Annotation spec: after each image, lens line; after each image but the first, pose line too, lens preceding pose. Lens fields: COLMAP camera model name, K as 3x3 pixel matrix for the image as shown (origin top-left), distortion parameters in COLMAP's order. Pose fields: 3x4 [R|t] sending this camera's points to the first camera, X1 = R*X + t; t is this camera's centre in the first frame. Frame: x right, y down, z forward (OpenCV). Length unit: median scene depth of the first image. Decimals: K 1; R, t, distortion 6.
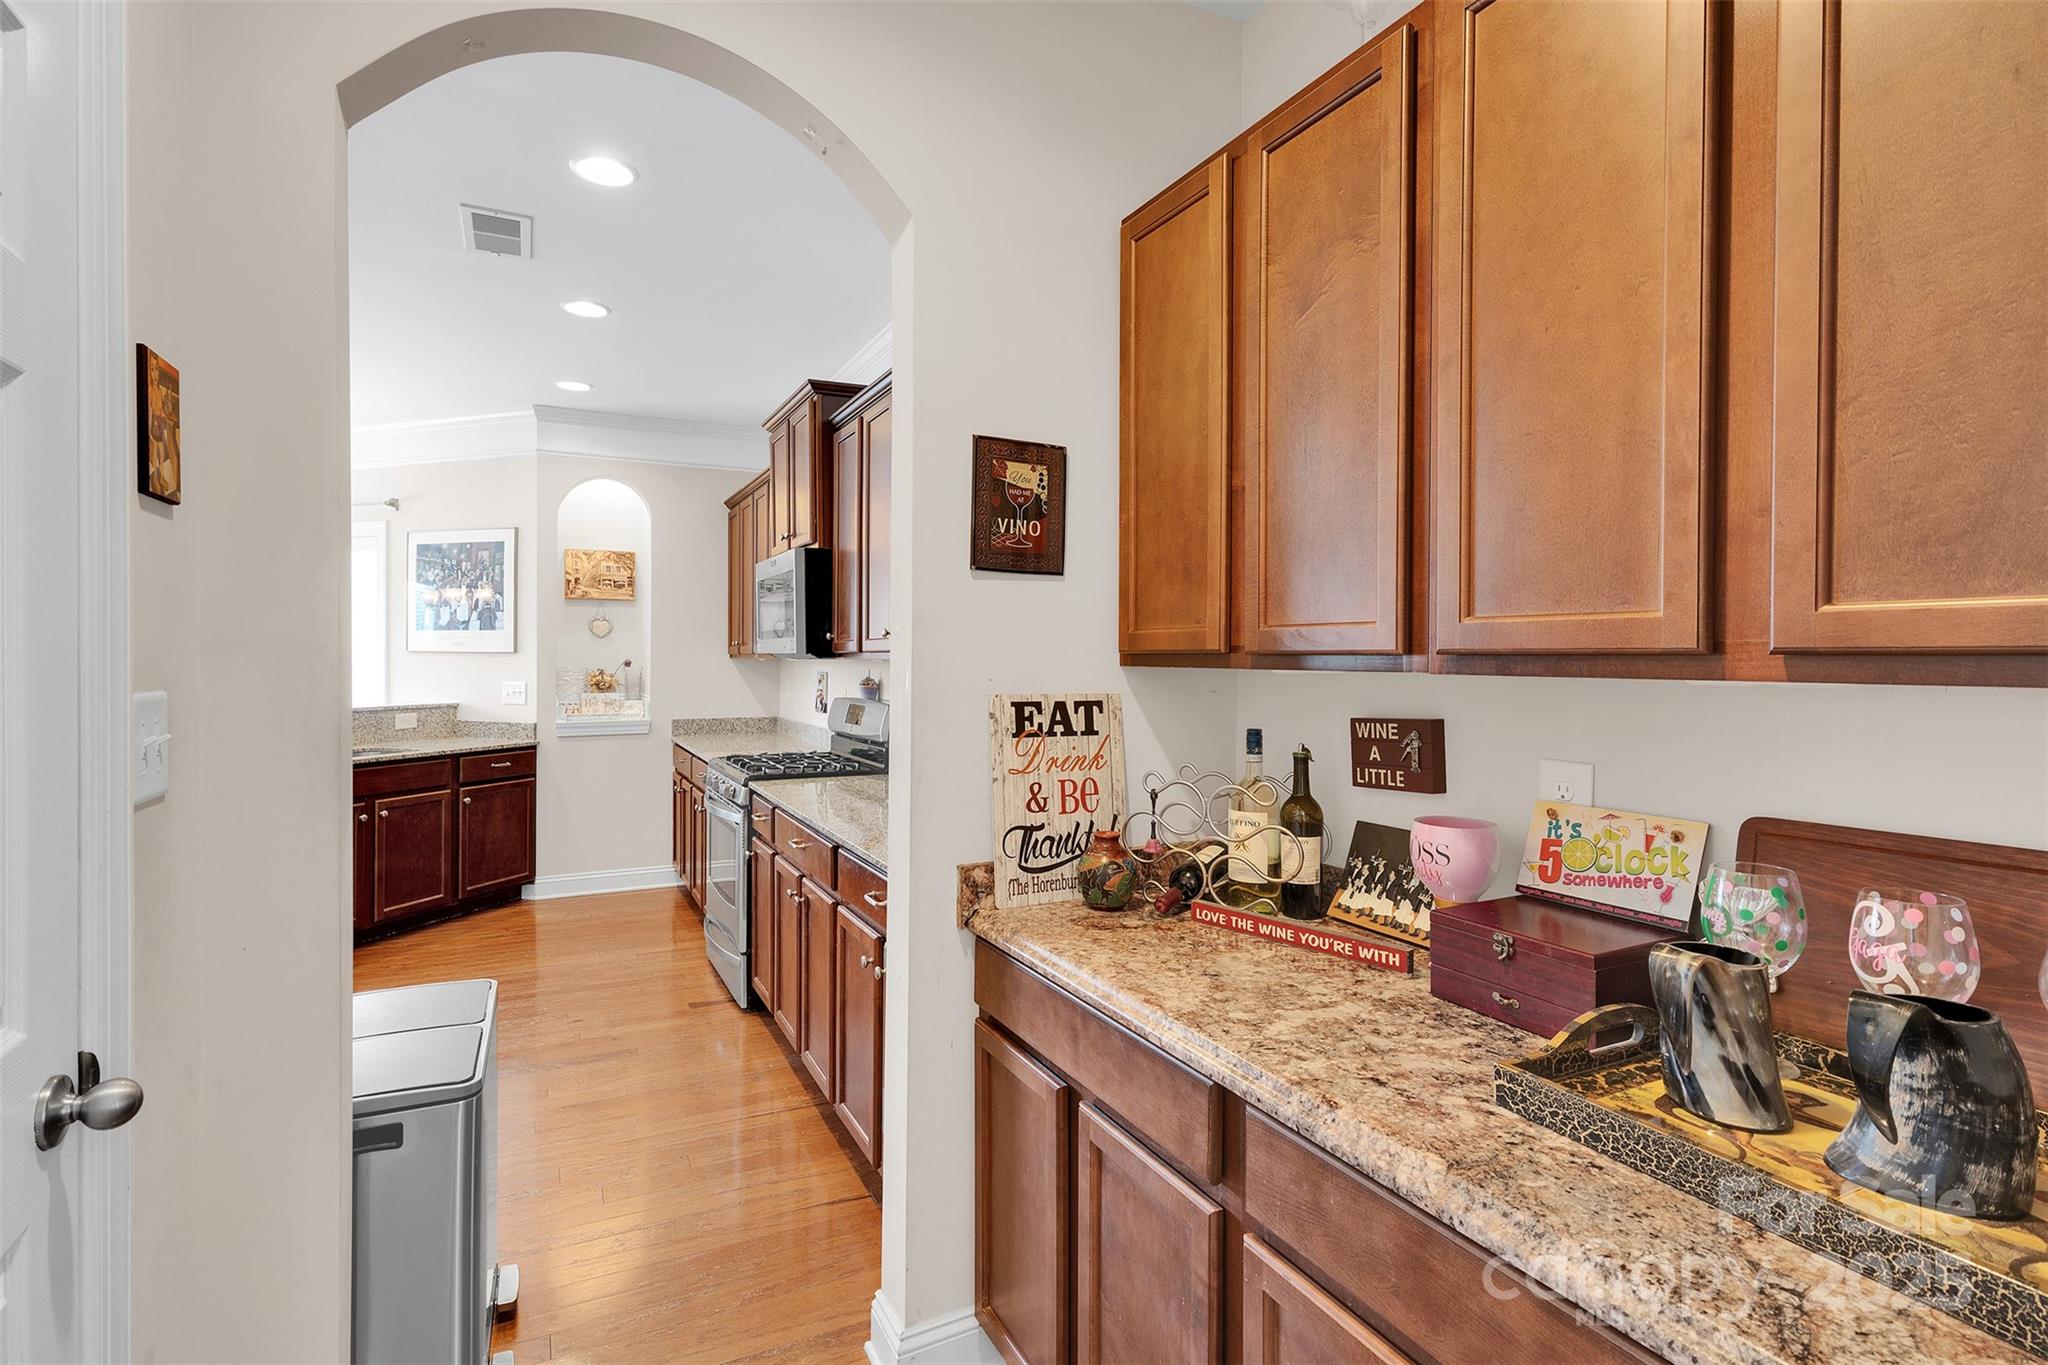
lens RADIAL K [[970.6, 0, 1014.7], [0, 970.6, 656.9], [0, 0, 1]] dist [-0.000406, 0.000316]
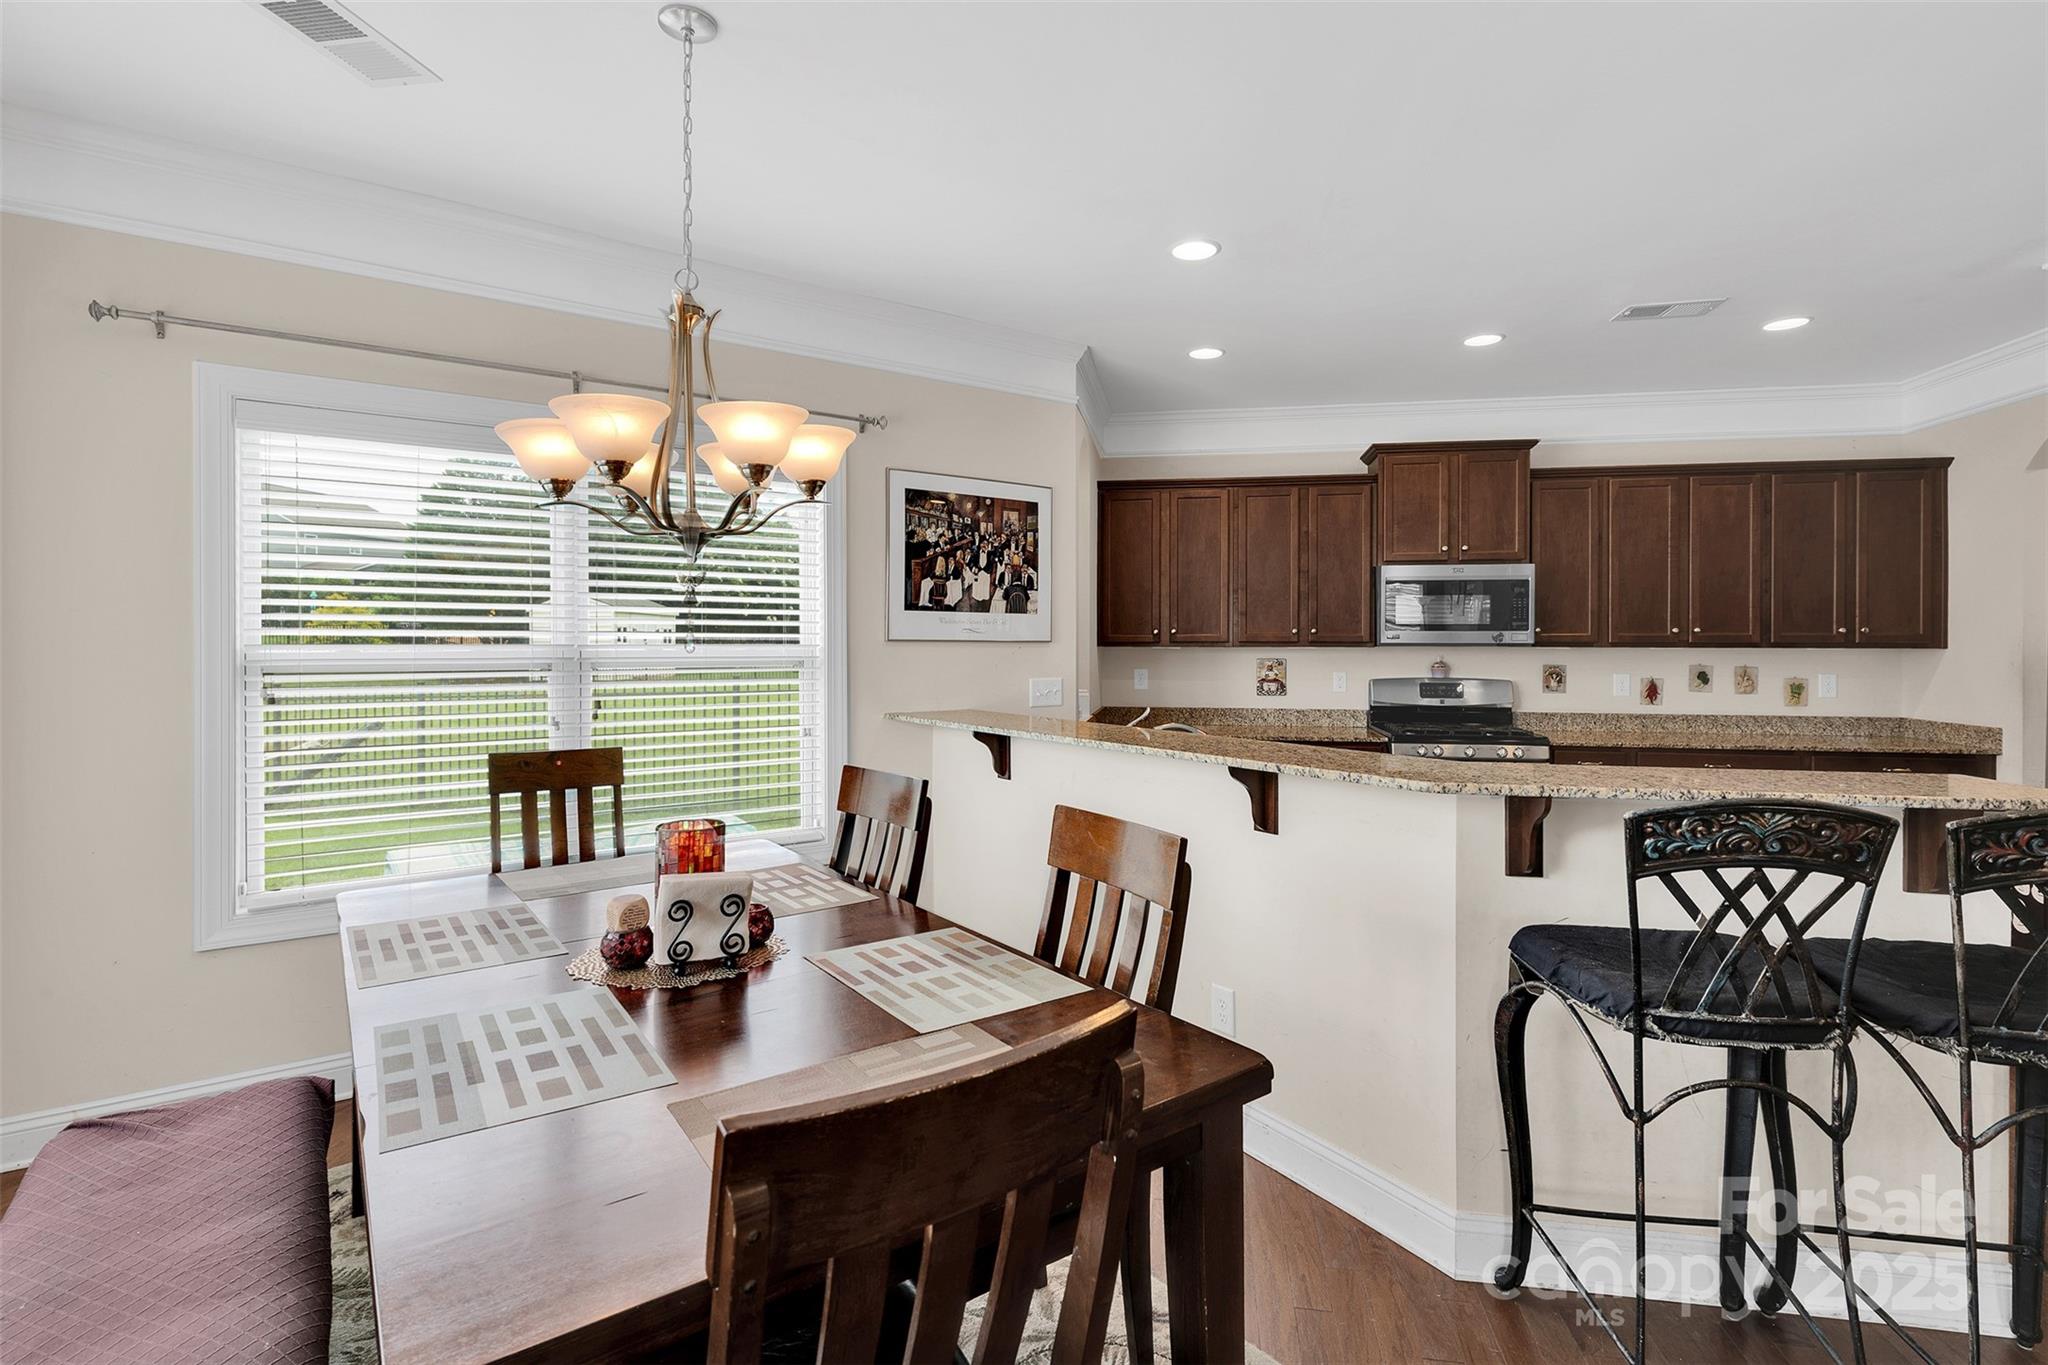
lens RADIAL K [[916.3, 0, 1024.0], [0, 916.3, 682.5], [0, 0, 1]] dist [-0.001367, 0.000185]
pose [[0.601469, -0.037600, 0.798011, -1.126724], [0.010023, 0.999168, 0.039524, -0.000753], [-0.798834, -0.015774, 0.601345, 0.543738]]
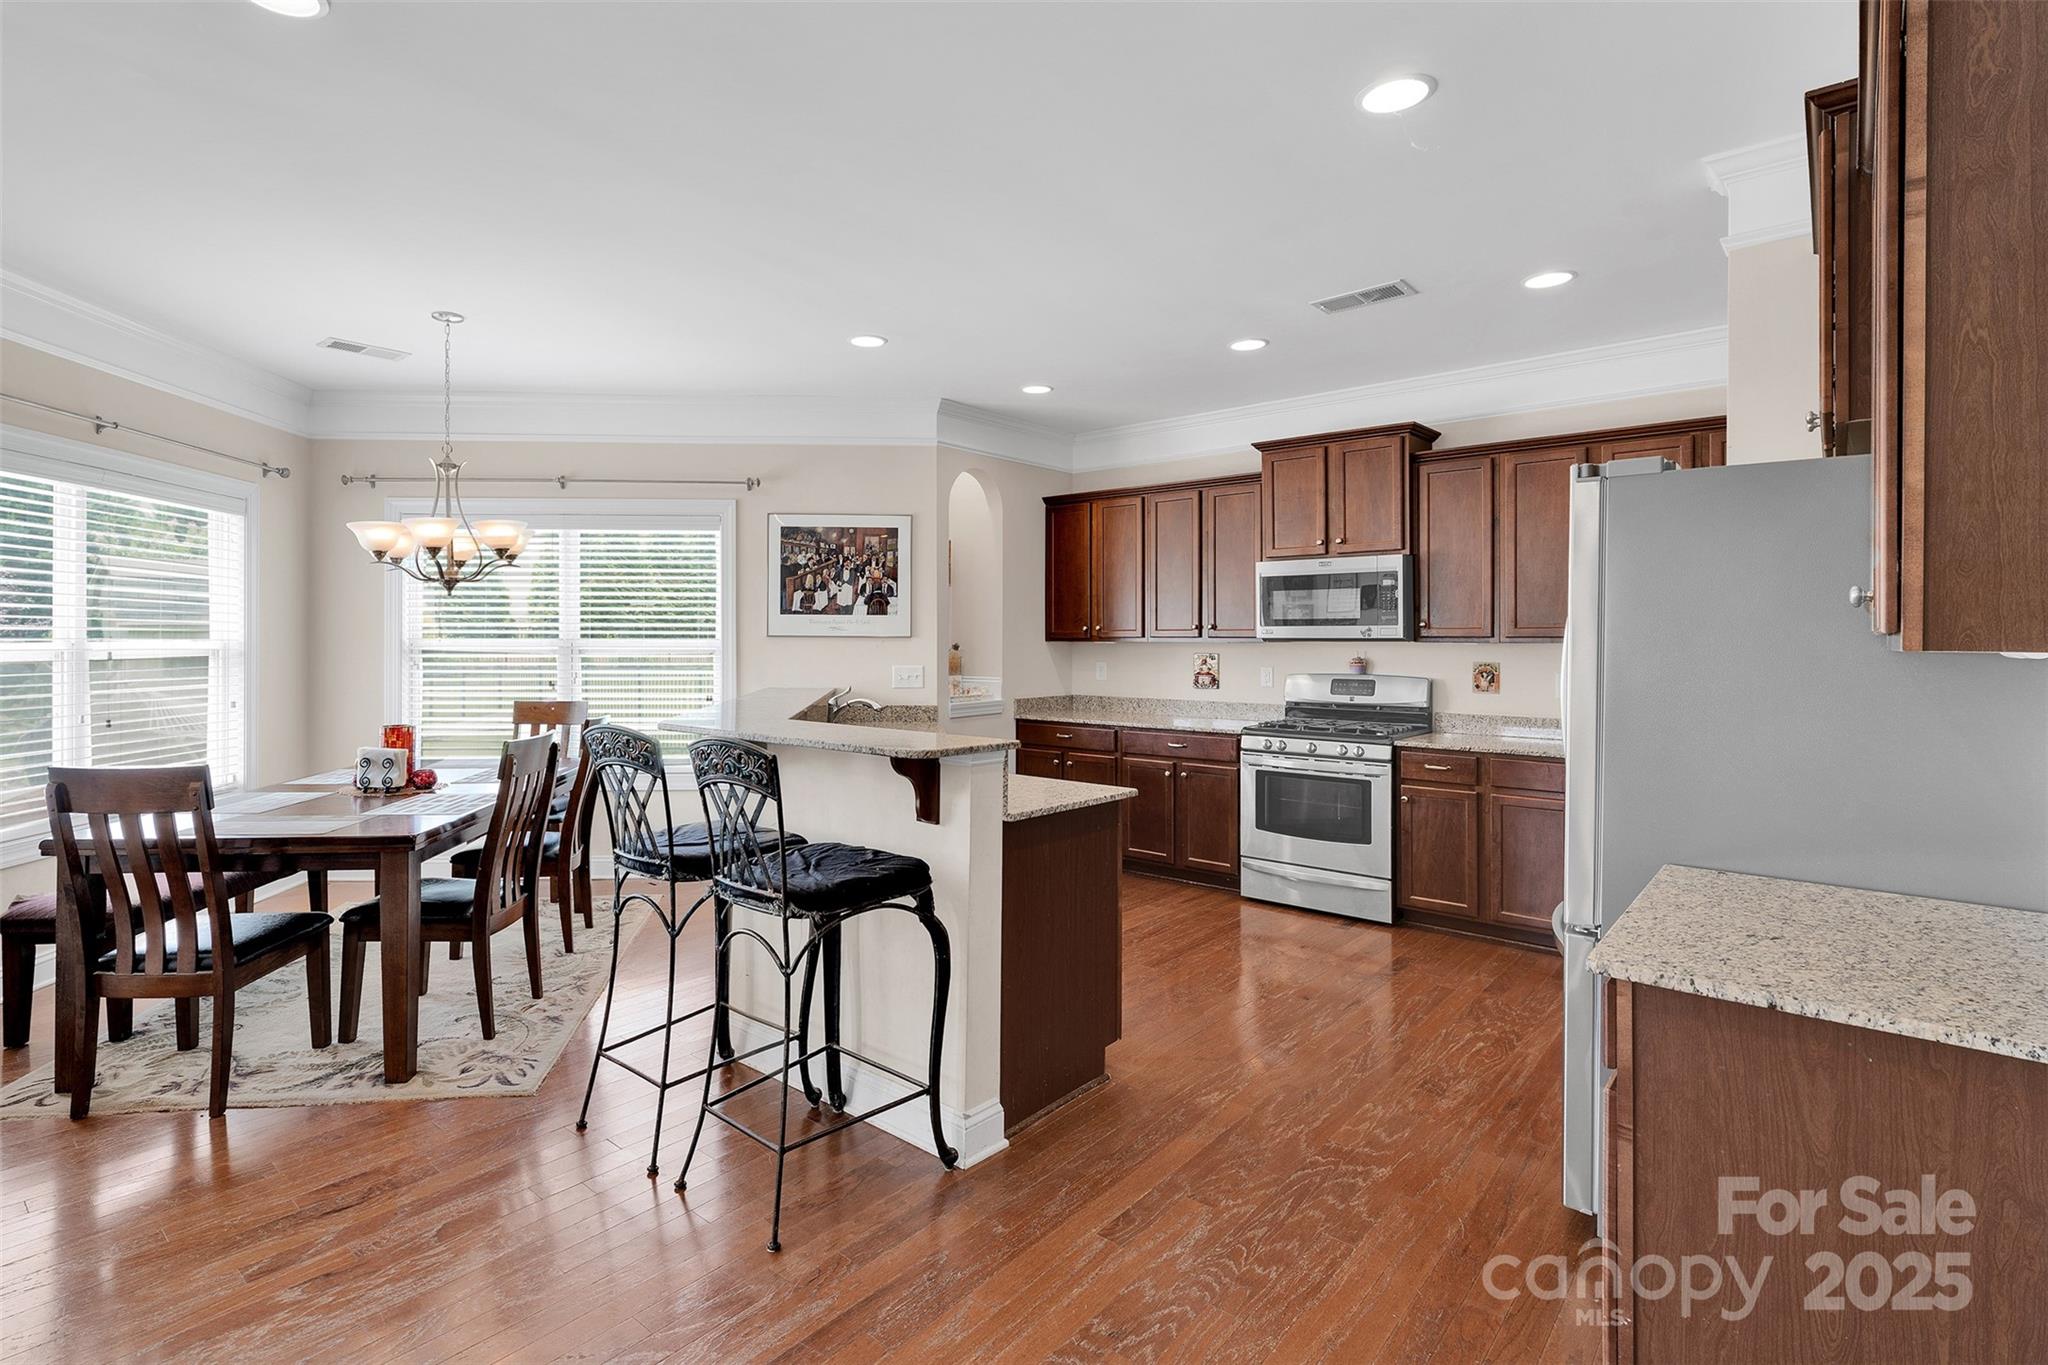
lens RADIAL K [[970.6, 0, 1014.7], [0, 970.6, 656.9], [0, 0, 1]] dist [-0.000406, 0.000316]
pose [[0.926112, -0.011567, 0.377071, -0.788110], [0.006897, 0.999882, 0.013733, 0.003578], [-0.377185, -0.010118, 0.926083, 0.004167]]
